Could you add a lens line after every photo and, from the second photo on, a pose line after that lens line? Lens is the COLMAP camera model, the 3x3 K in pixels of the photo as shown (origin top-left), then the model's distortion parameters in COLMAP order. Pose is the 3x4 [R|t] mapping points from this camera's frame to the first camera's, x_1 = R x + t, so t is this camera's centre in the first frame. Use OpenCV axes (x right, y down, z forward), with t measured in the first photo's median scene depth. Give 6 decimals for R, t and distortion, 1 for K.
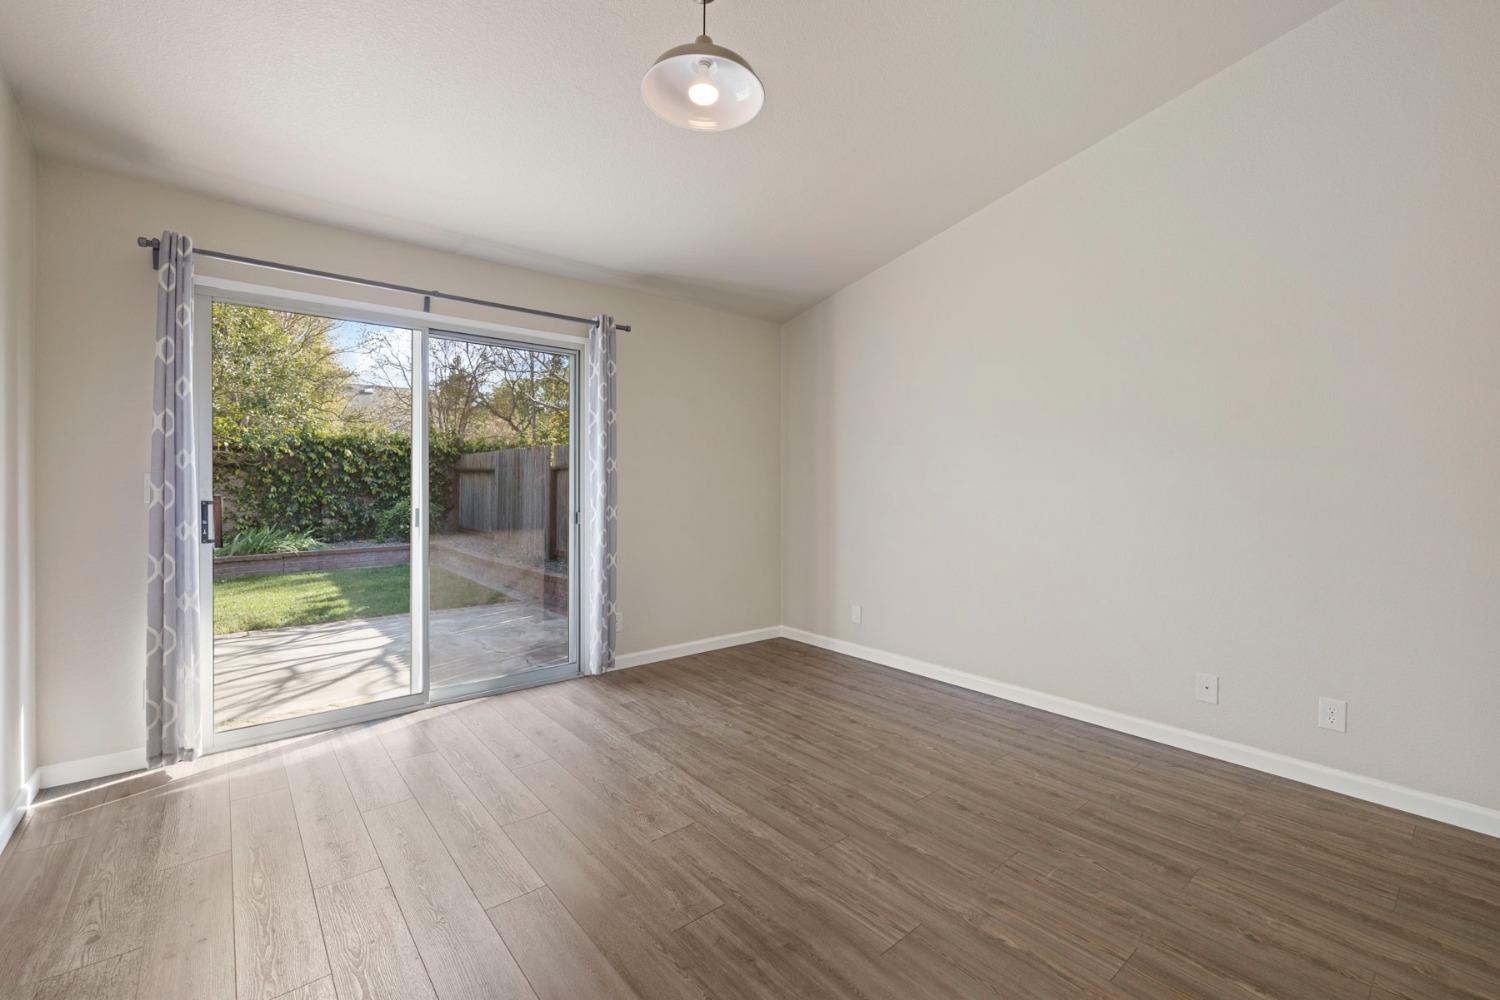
lens RADIAL K [[638.3, 0, 745.0], [0, 638.3, 486.9], [0, 0, 1]] dist [0.001768, 0.000160]
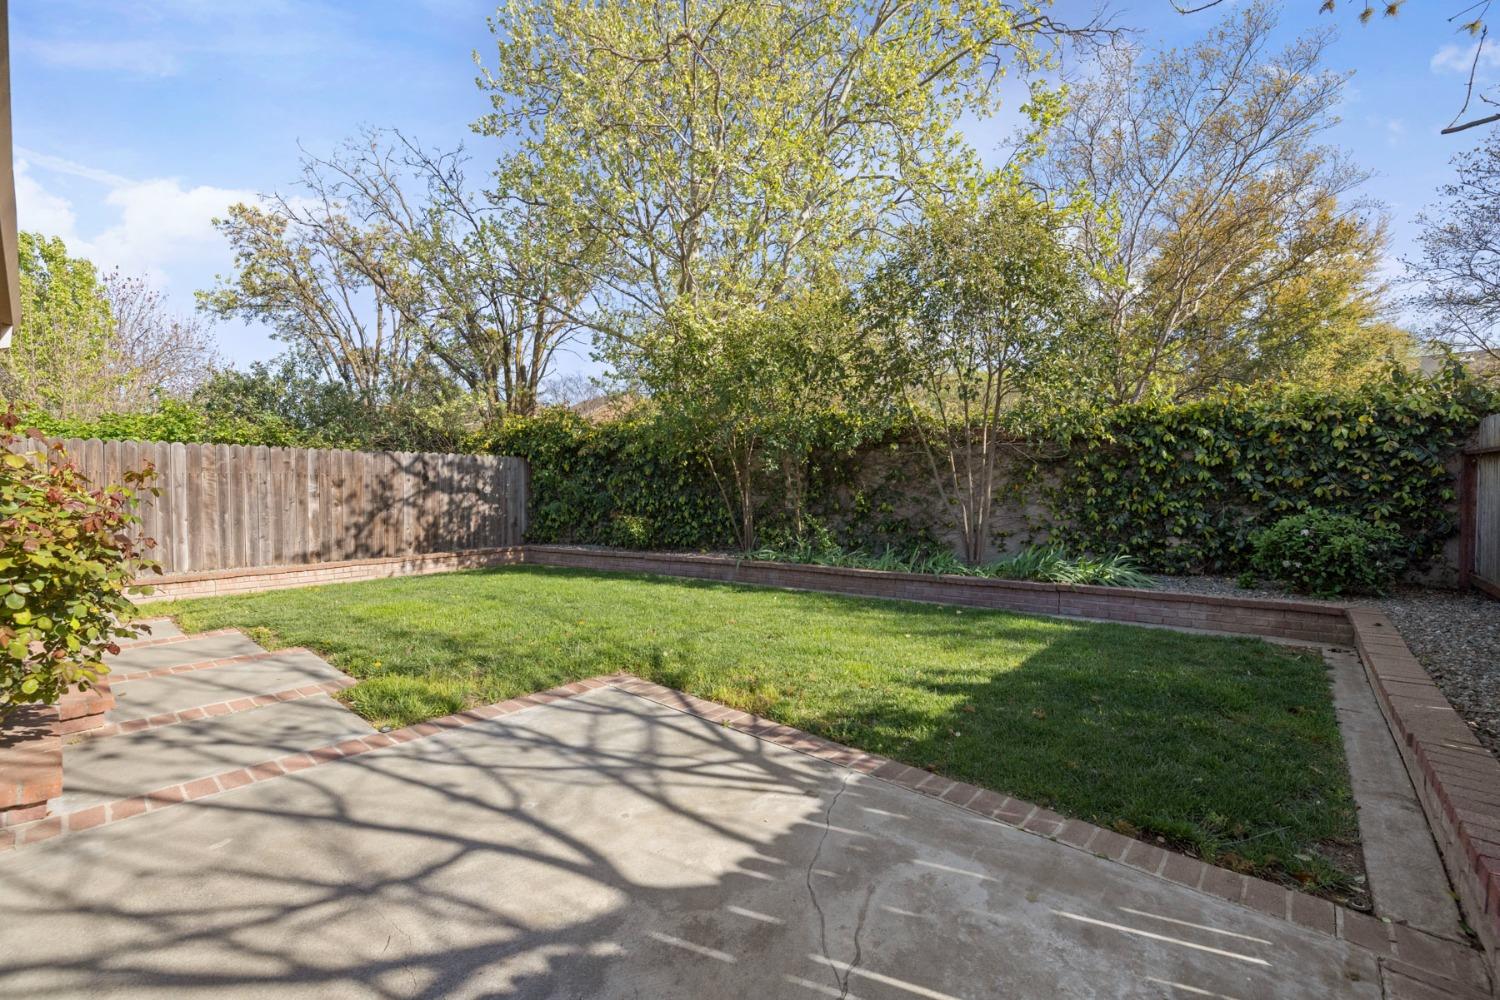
lens RADIAL K [[638.3, 0, 751.1], [0, 638.3, 495.5], [0, 0, 1]] dist [0.001768, 0.000160]
pose [[0.156795, 0.011043, -0.987569, -0.083698], [-0.004117, 0.999936, 0.010528, 0.001928], [0.987623, 0.002415, 0.156830, 0.482263]]
